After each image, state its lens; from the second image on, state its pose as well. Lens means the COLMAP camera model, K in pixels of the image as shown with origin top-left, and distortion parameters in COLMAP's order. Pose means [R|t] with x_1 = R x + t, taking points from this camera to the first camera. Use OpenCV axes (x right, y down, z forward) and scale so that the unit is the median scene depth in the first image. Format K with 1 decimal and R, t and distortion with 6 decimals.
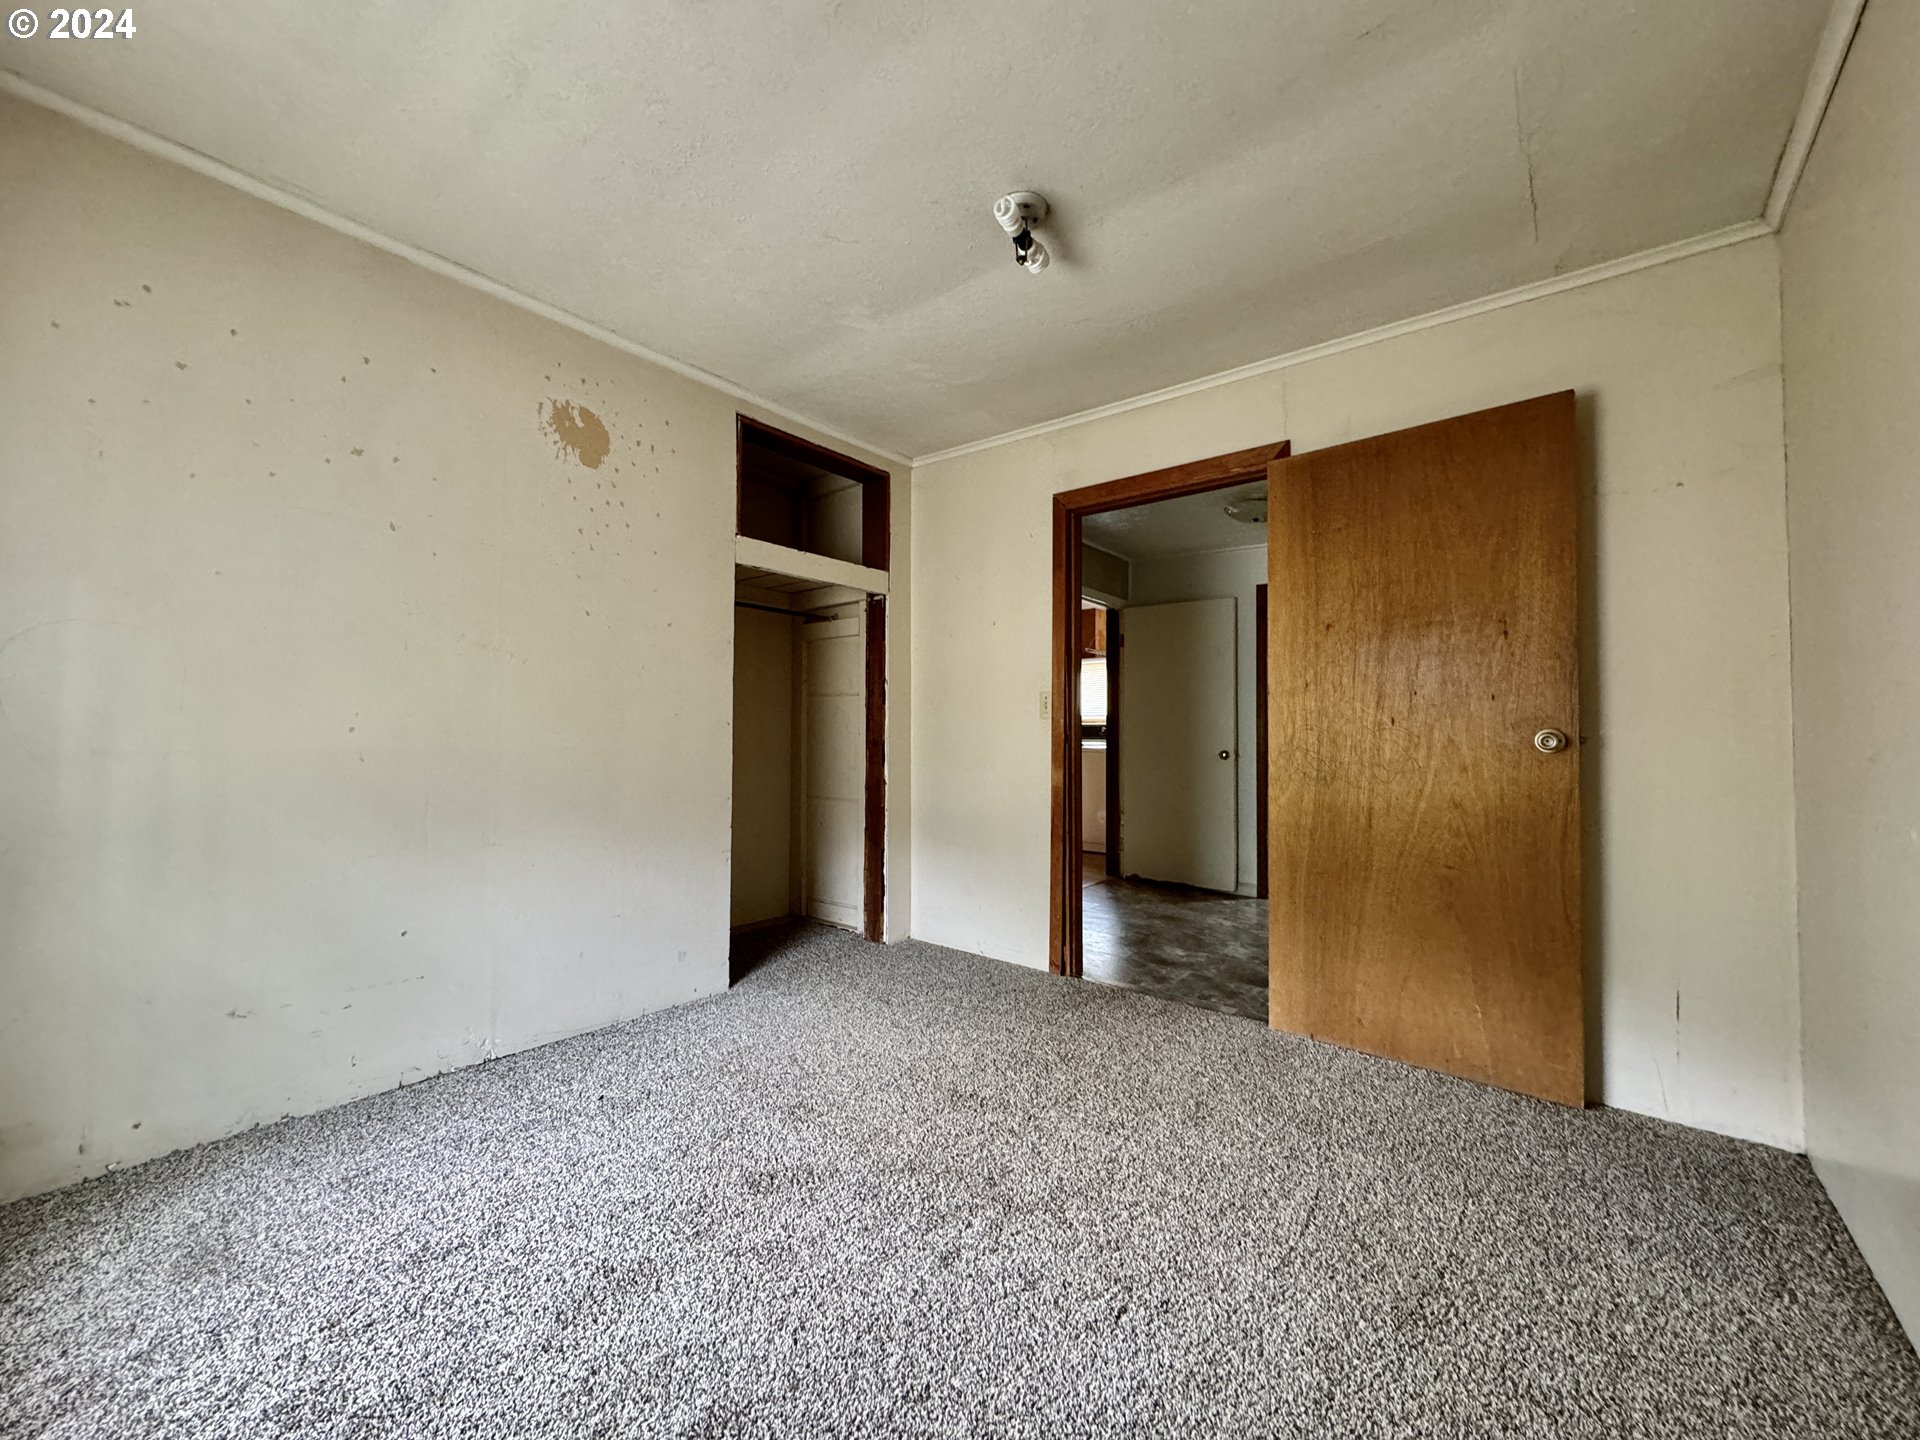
lens RADIAL K [[770.4, 0, 960.5], [0, 770.4, 726.7], [0, 0, 1]] dist [0.000489, -0.000250]
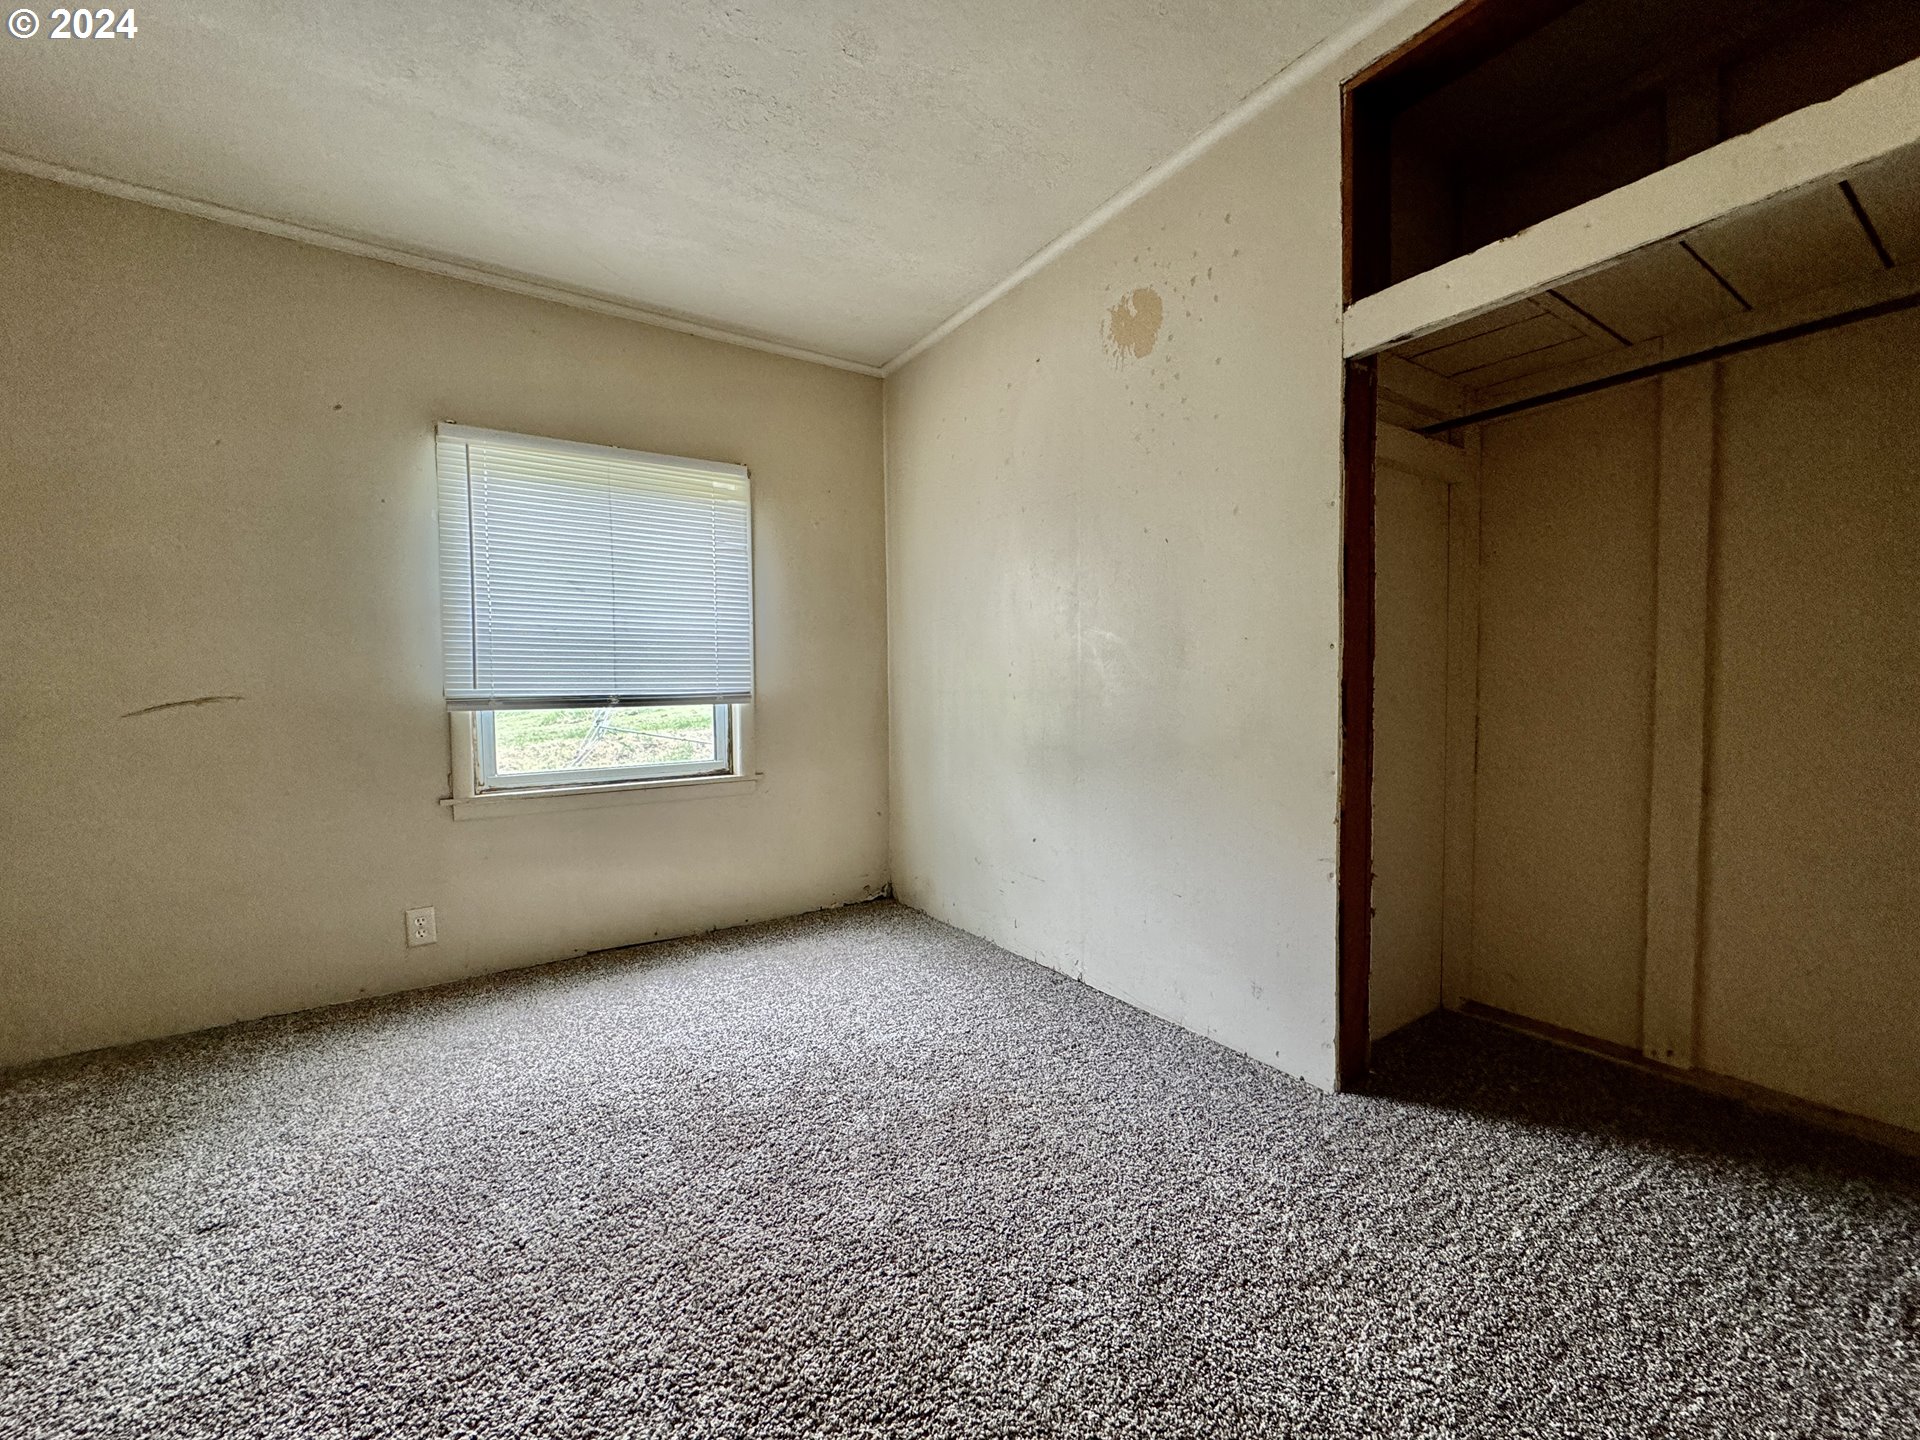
lens RADIAL K [[770.4, 0, 959.8], [0, 770.4, 722.7], [0, 0, 1]] dist [0.000489, -0.000250]
pose [[-0.297872, 0.036876, -0.953893, 0.404069], [0.028766, 0.999147, 0.029643, 0.035052], [0.954172, -0.018610, -0.298679, 1.061370]]
